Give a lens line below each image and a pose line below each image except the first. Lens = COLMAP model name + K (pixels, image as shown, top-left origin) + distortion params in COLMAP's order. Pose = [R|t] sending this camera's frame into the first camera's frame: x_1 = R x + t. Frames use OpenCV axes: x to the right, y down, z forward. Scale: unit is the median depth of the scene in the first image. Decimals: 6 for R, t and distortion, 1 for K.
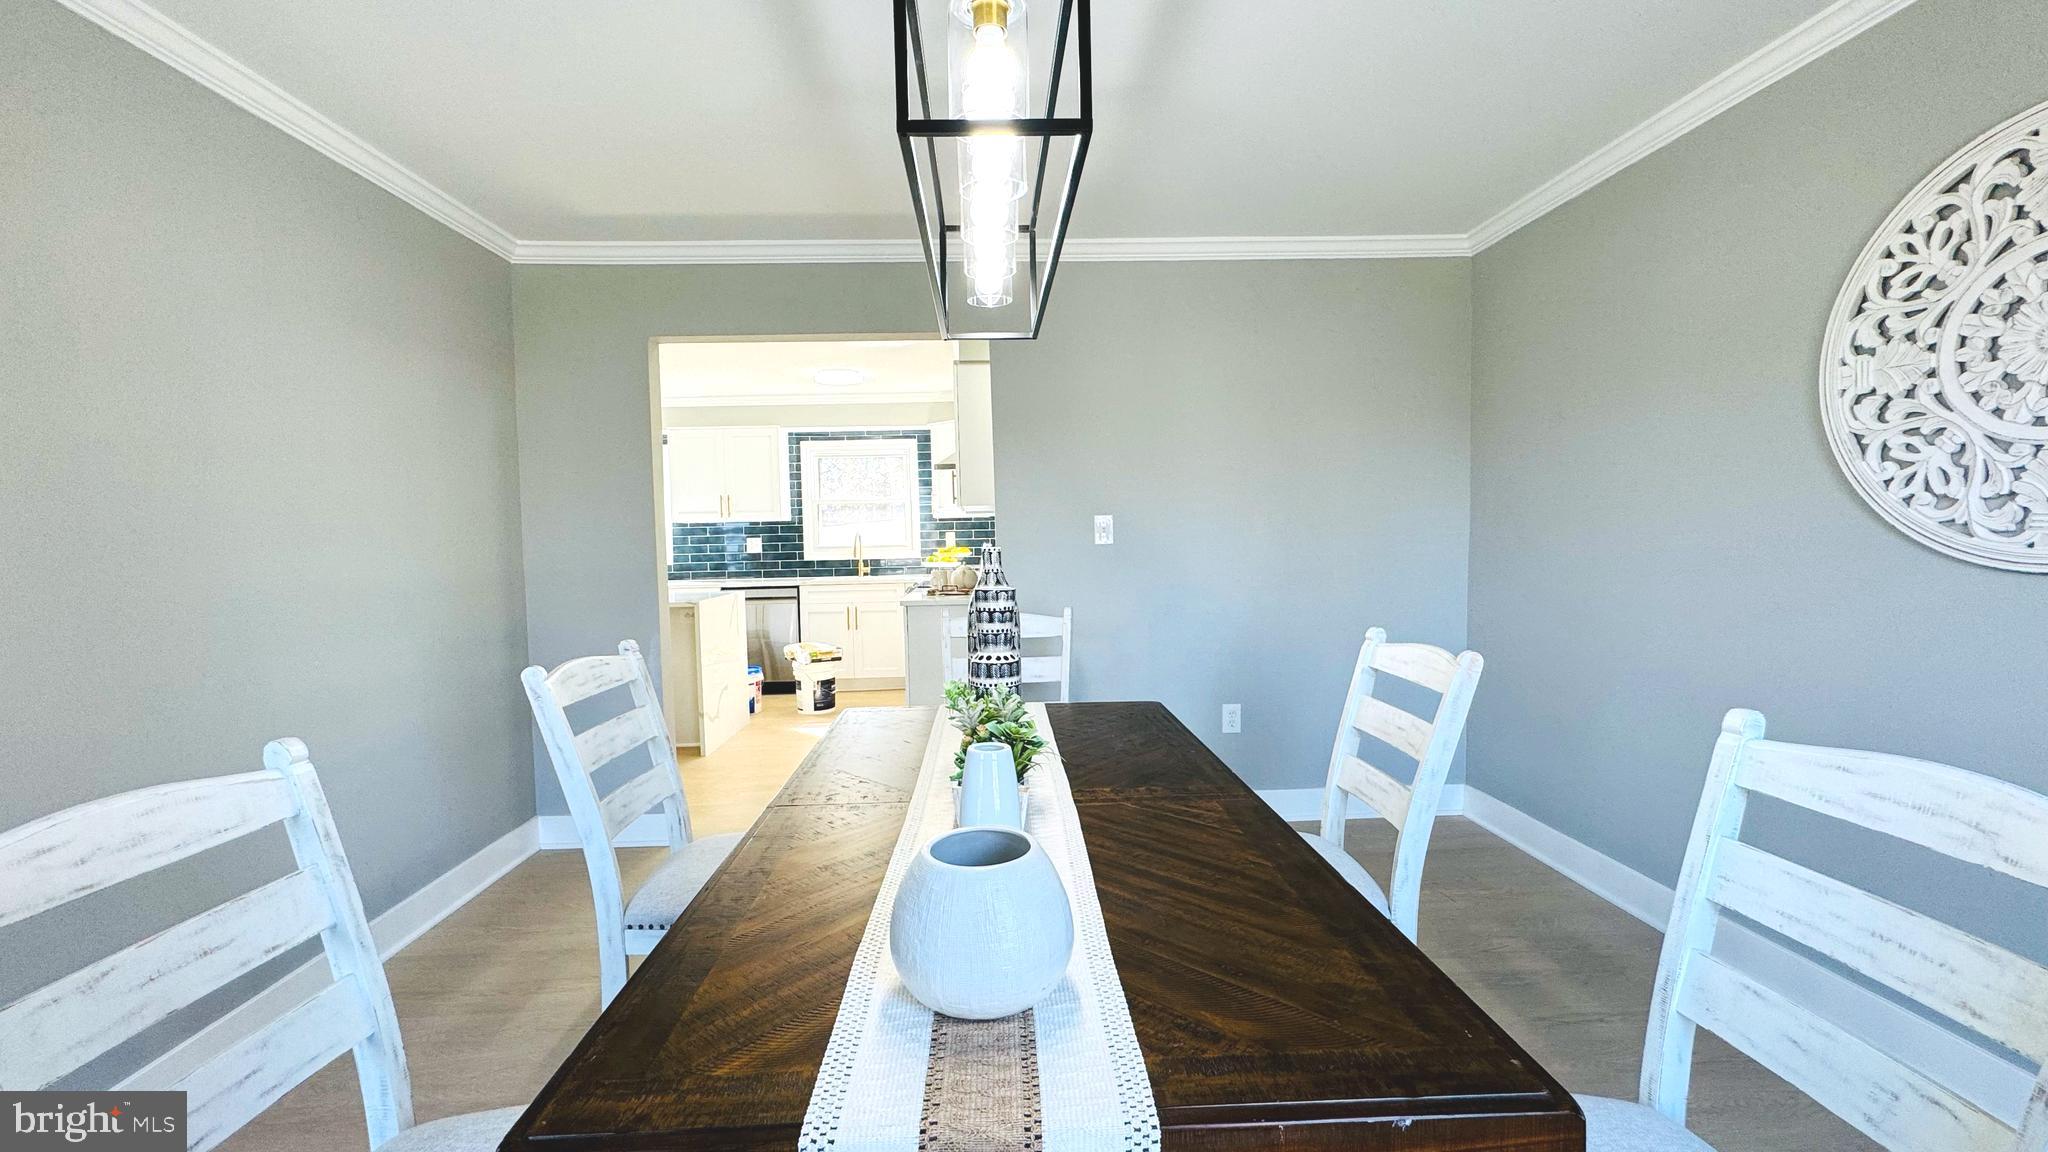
lens RADIAL K [[852.6, 0, 1025.0], [0, 852.6, 573.9], [0, 0, 1]] dist [-0.000991, 0.000322]
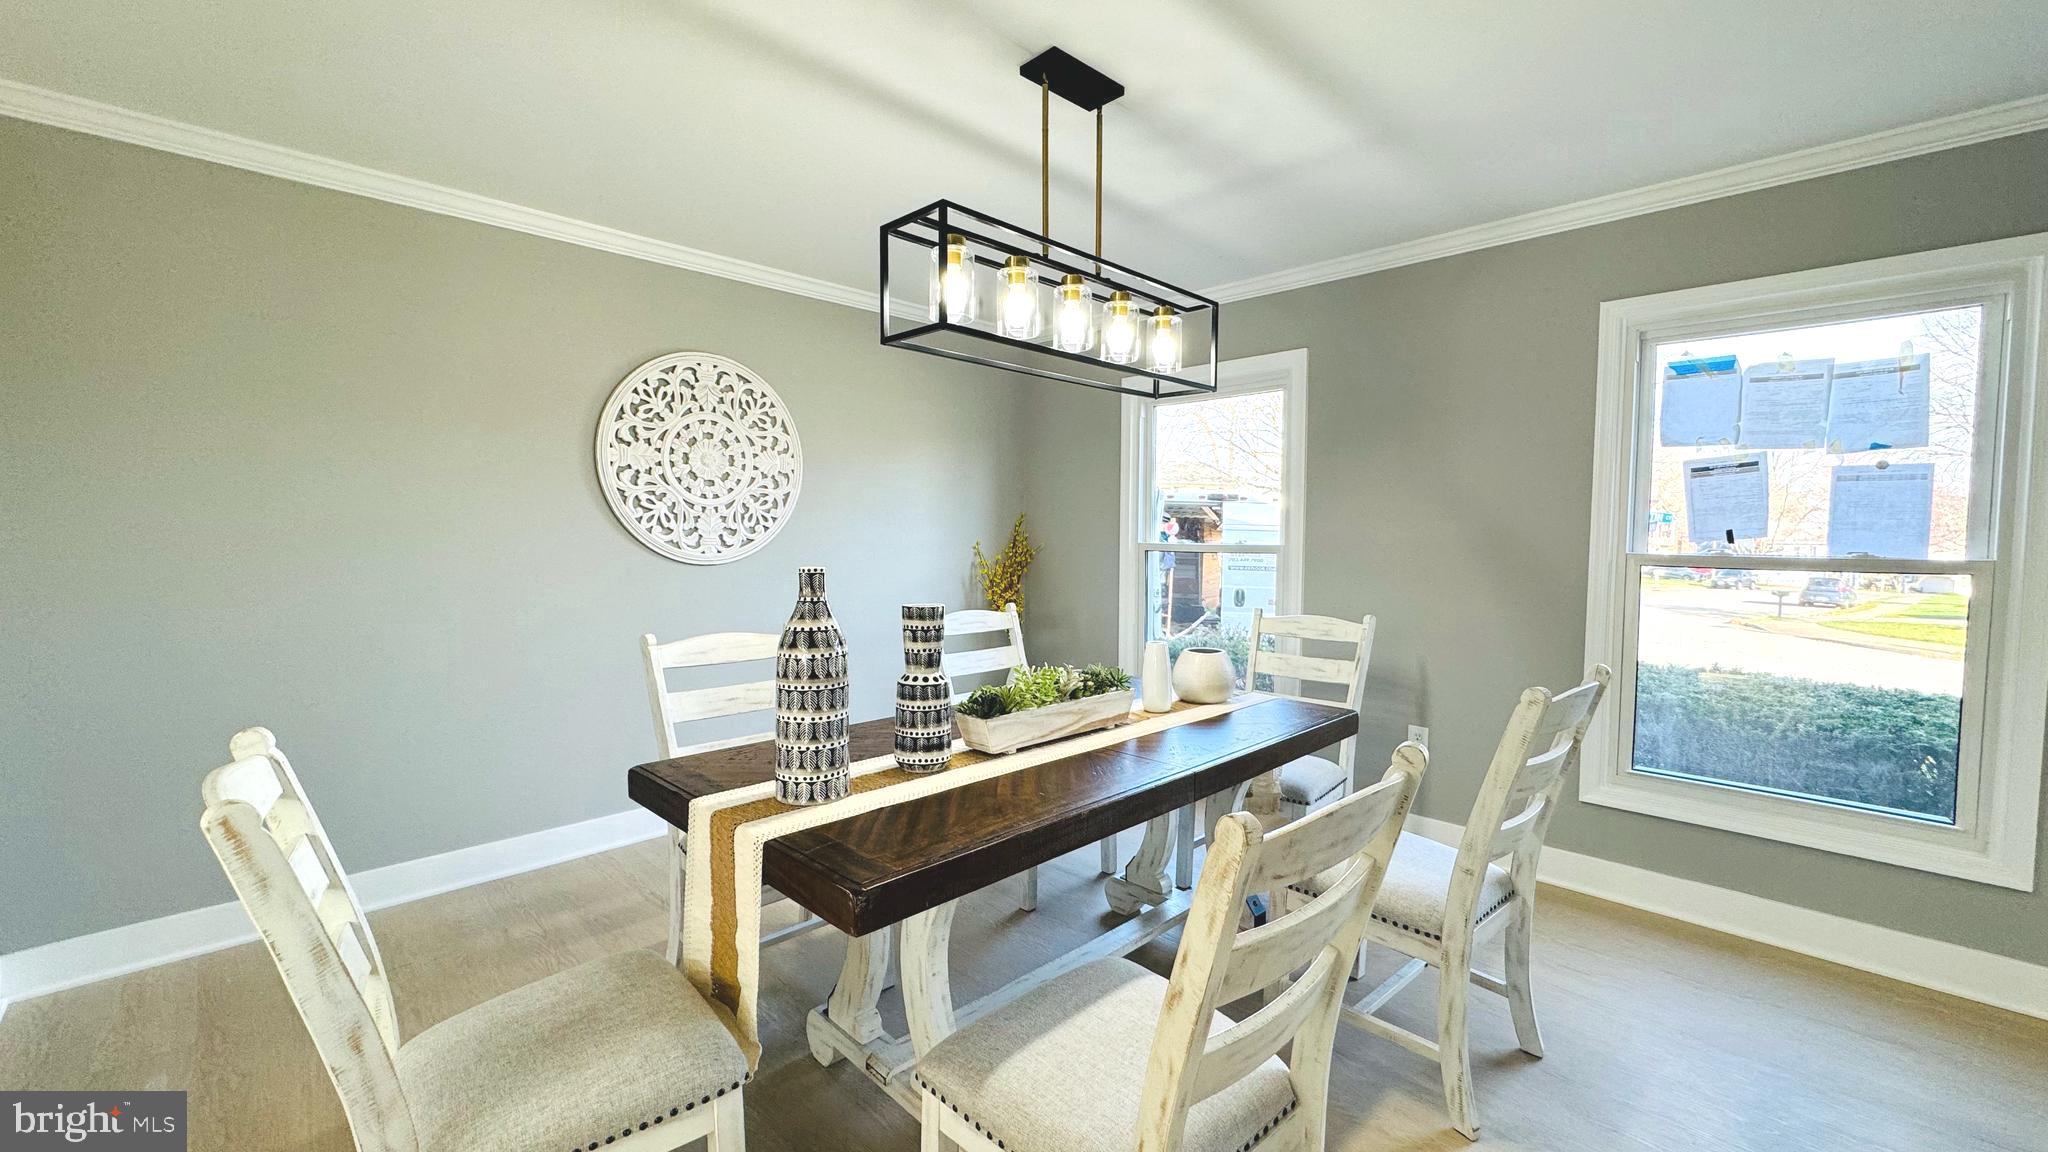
lens RADIAL K [[817.1, 0, 1024.6], [0, 817.1, 572.8], [0, 0, 1]] dist [-0.002222, 0.000367]
pose [[-0.672673, -0.021289, 0.739633, -0.848253], [0.044592, 0.996603, 0.069240, -0.082755], [-0.738595, 0.079557, -0.669439, 1.652924]]
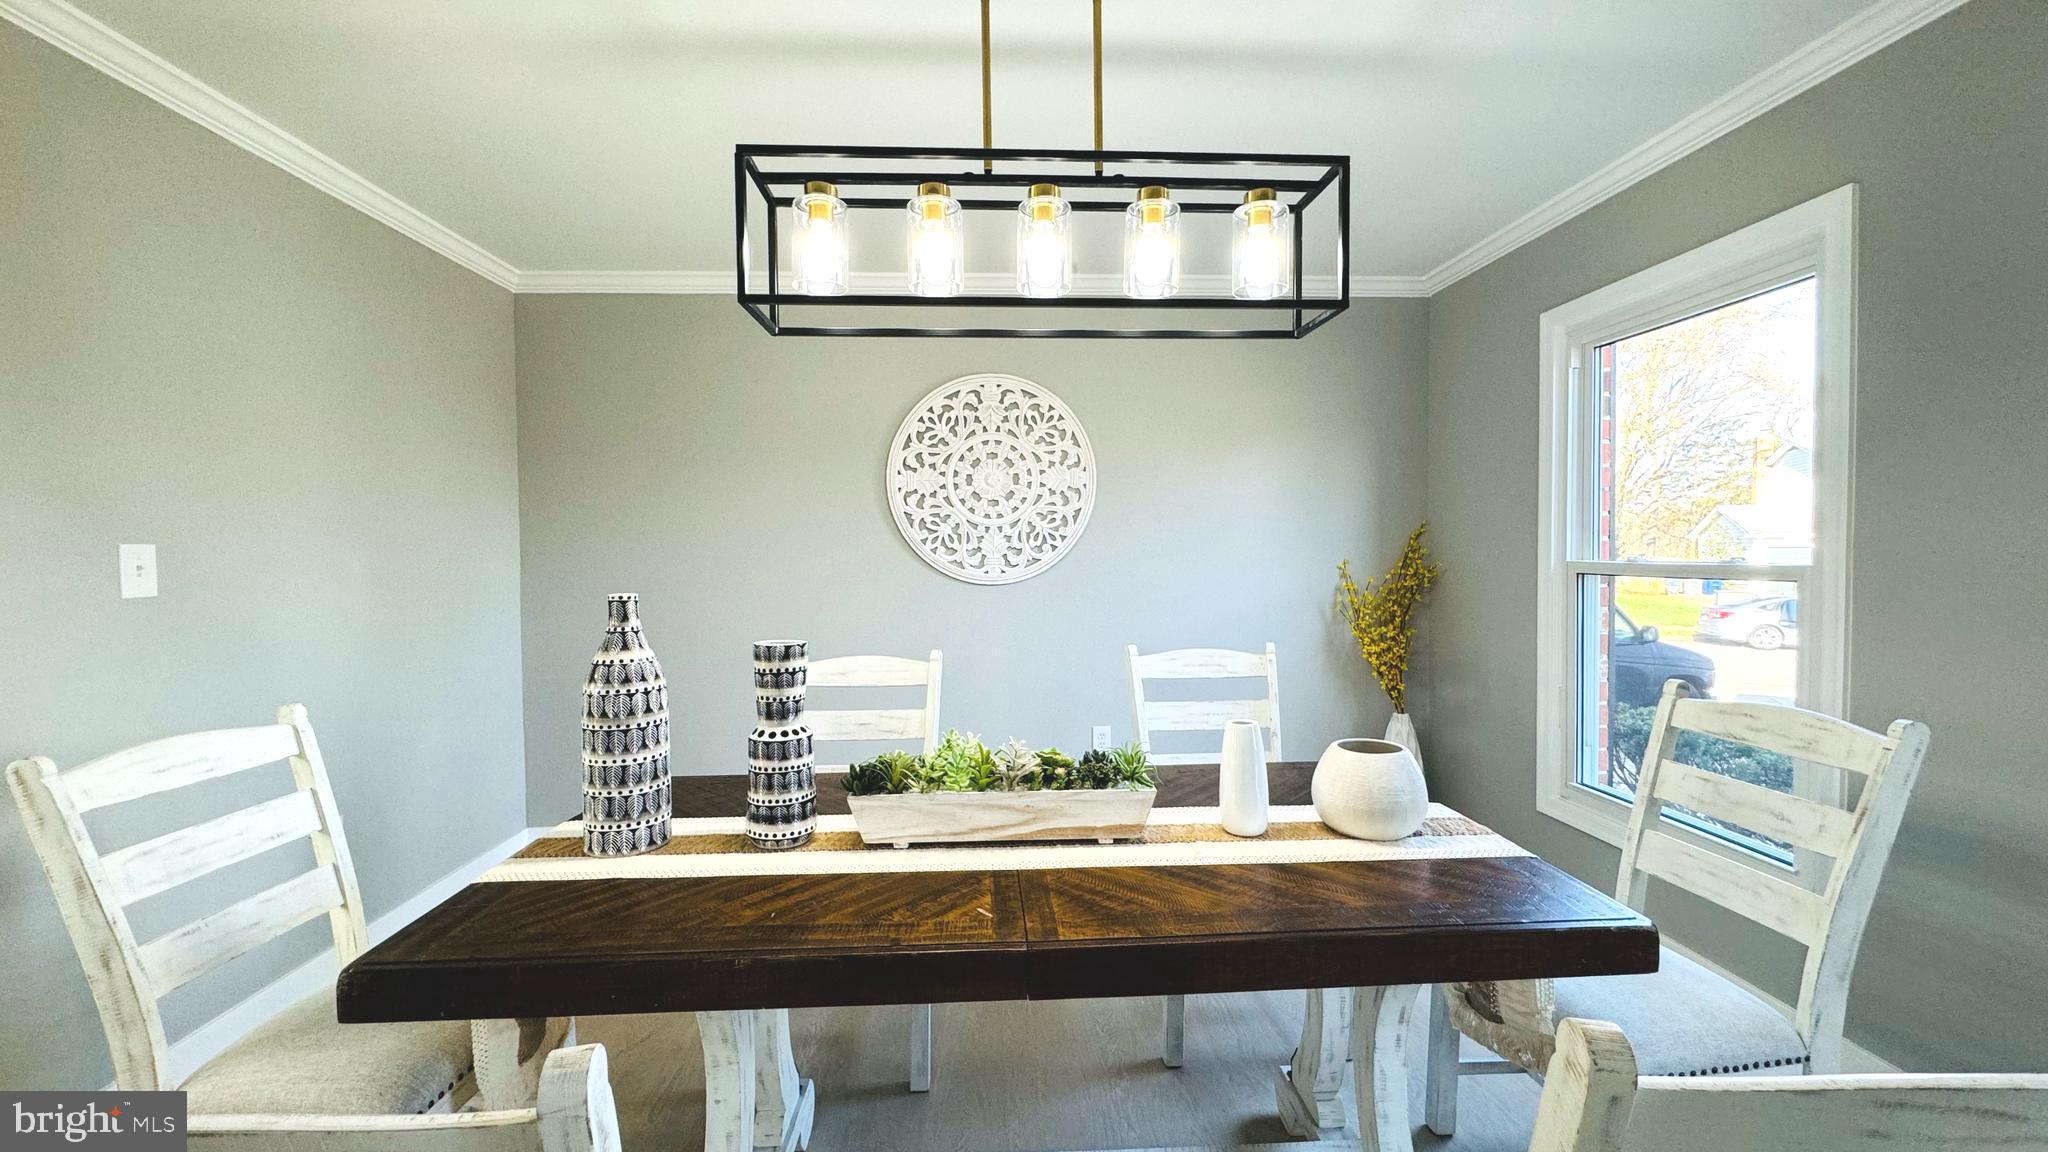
lens RADIAL K [[818.6, 0, 1024.0], [0, 818.6, 576.0], [0, 0, 1]] dist [0.000148, 0.000905]
pose [[-0.005664, -0.014482, 0.999879, -0.852149], [0.057747, 0.998222, 0.014785, -0.045511], [-0.998315, 0.057823, -0.004818, 0.841250]]
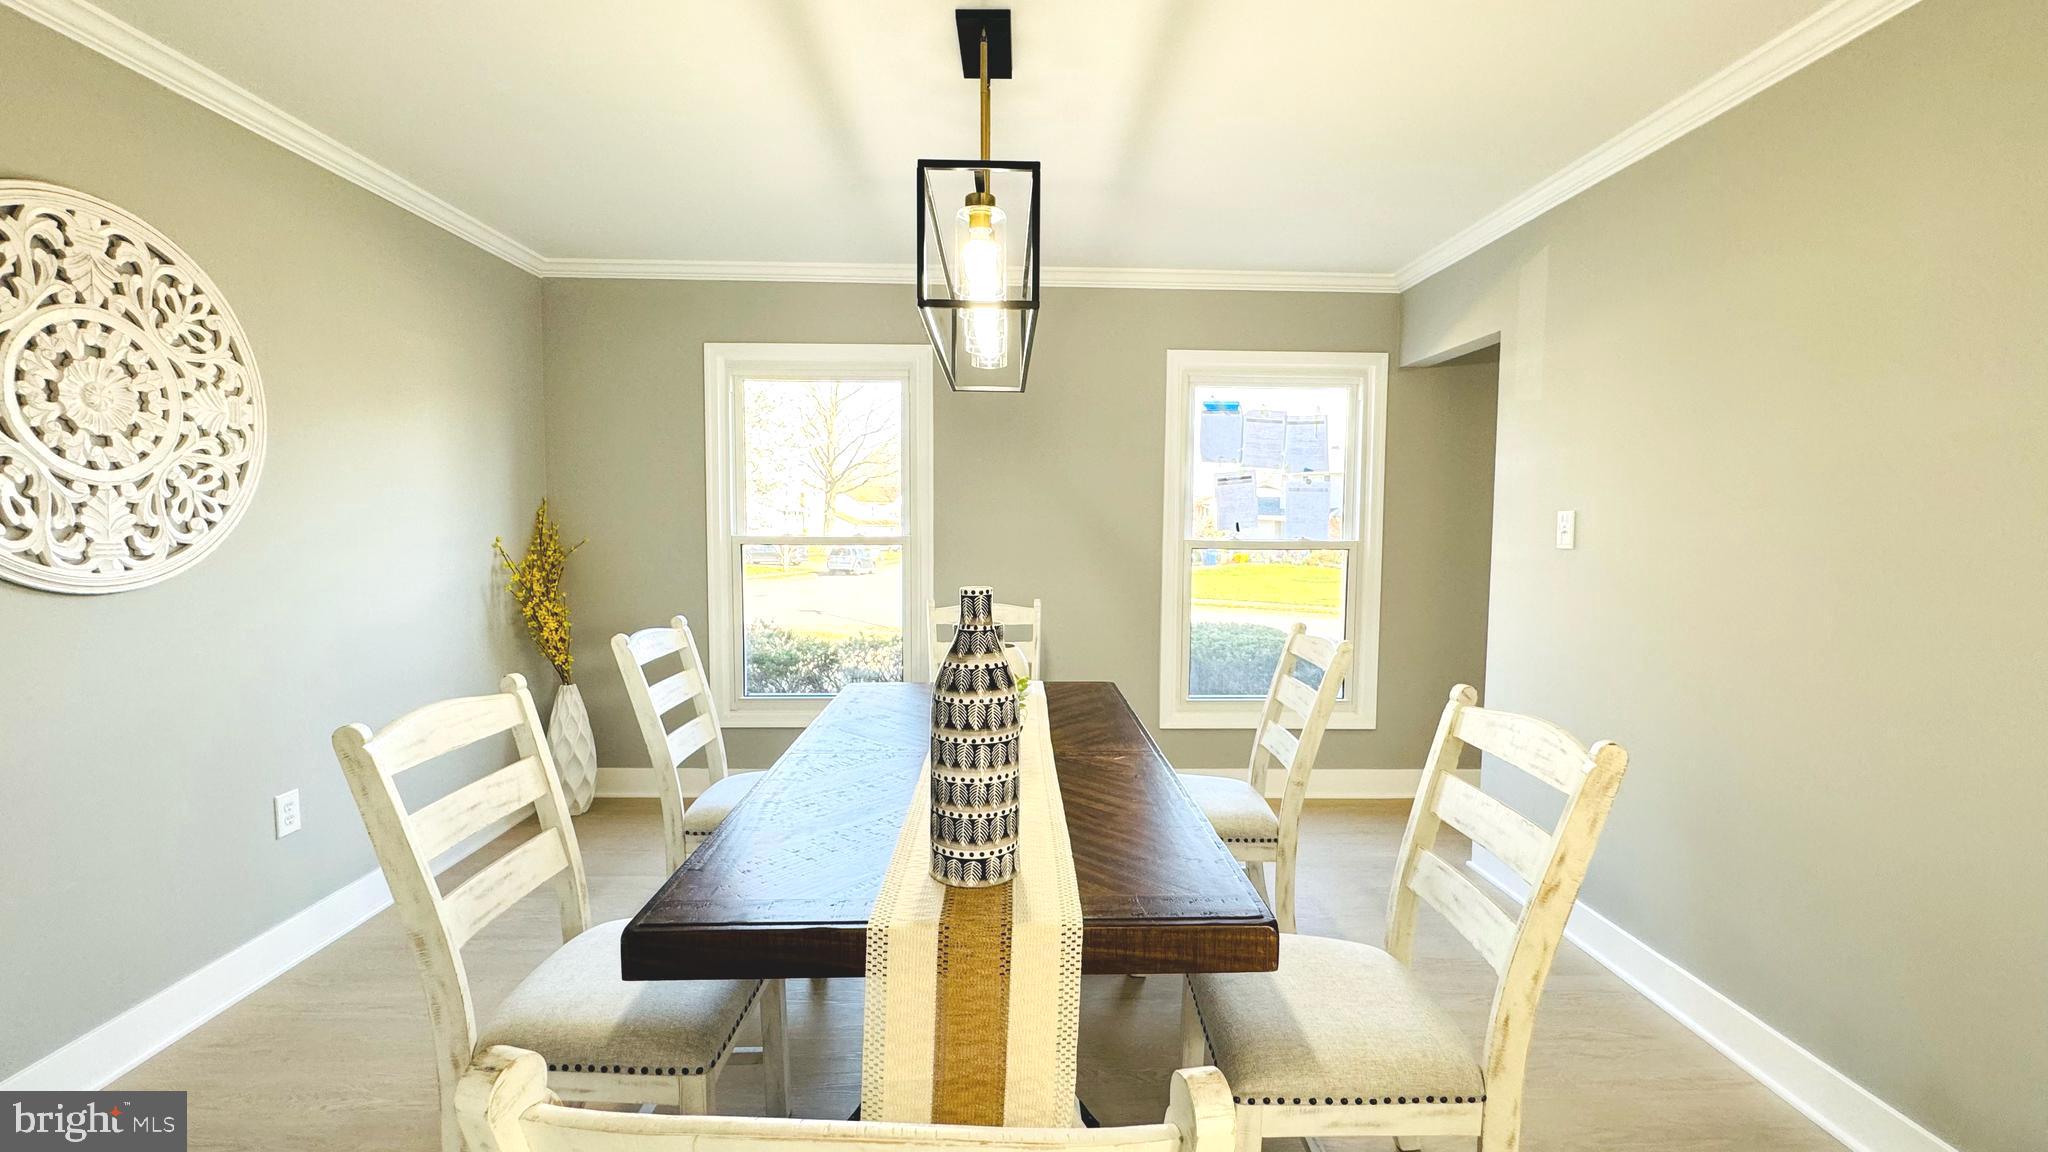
lens RADIAL K [[852.6, 0, 1025.0], [0, 852.6, 573.9], [0, 0, 1]] dist [-0.000991, 0.000322]
pose [[-0.999656, 0.012450, 0.023091, -0.105222], [0.015046, 0.993148, 0.115889, -0.133900], [-0.021490, 0.116196, -0.992994, 1.957327]]
